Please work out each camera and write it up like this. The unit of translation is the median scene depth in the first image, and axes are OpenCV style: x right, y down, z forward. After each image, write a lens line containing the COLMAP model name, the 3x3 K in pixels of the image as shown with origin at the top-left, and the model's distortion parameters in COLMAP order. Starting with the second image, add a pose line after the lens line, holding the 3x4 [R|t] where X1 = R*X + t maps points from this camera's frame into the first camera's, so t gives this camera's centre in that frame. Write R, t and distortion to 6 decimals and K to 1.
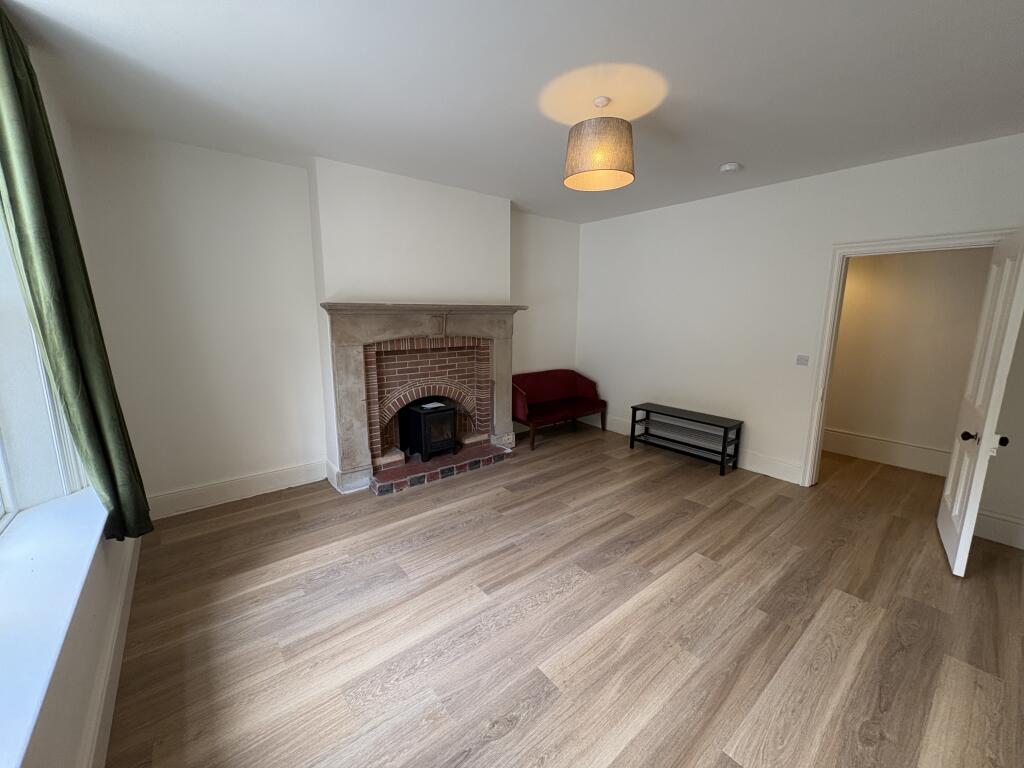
lens RADIAL K [[408.1, 0, 513.1], [0, 408.1, 382.2], [0, 0, 1]] dist [-0.001734, -0.000069]
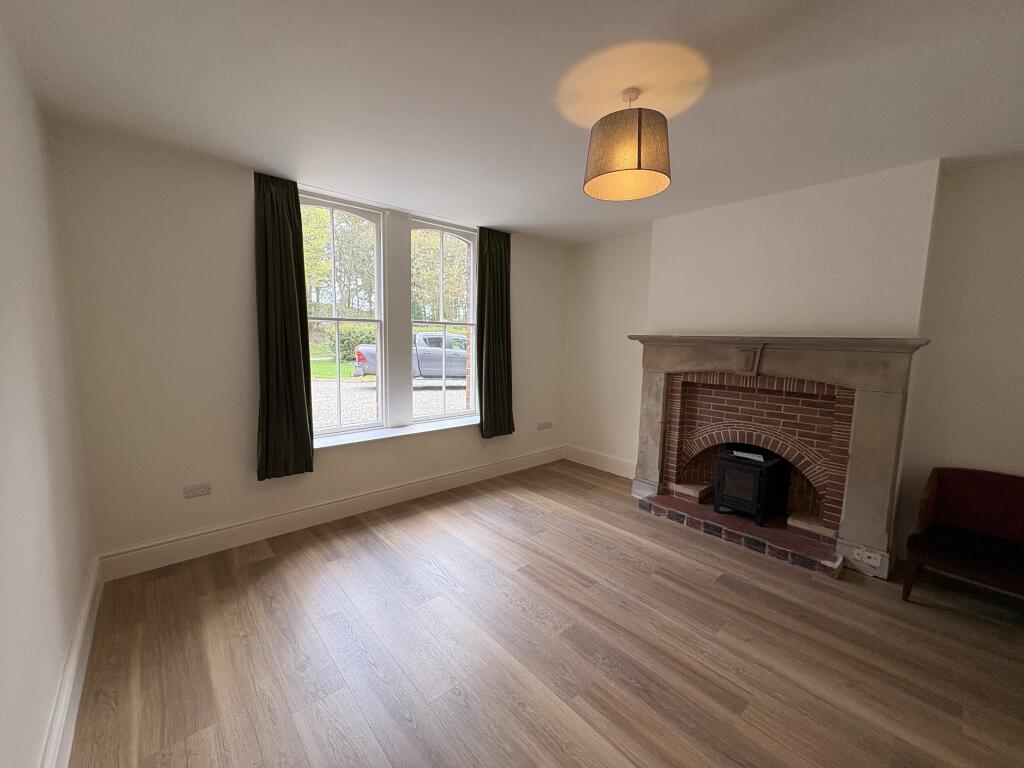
lens RADIAL K [[408.1, 0, 512.2], [0, 408.1, 385.9], [0, 0, 1]] dist [-0.001734, -0.000069]
pose [[0.042287, 0.113815, -0.992602, 0.679982], [-0.192465, 0.975810, 0.103690, -0.087470], [0.980392, 0.186657, 0.063169, 0.506884]]
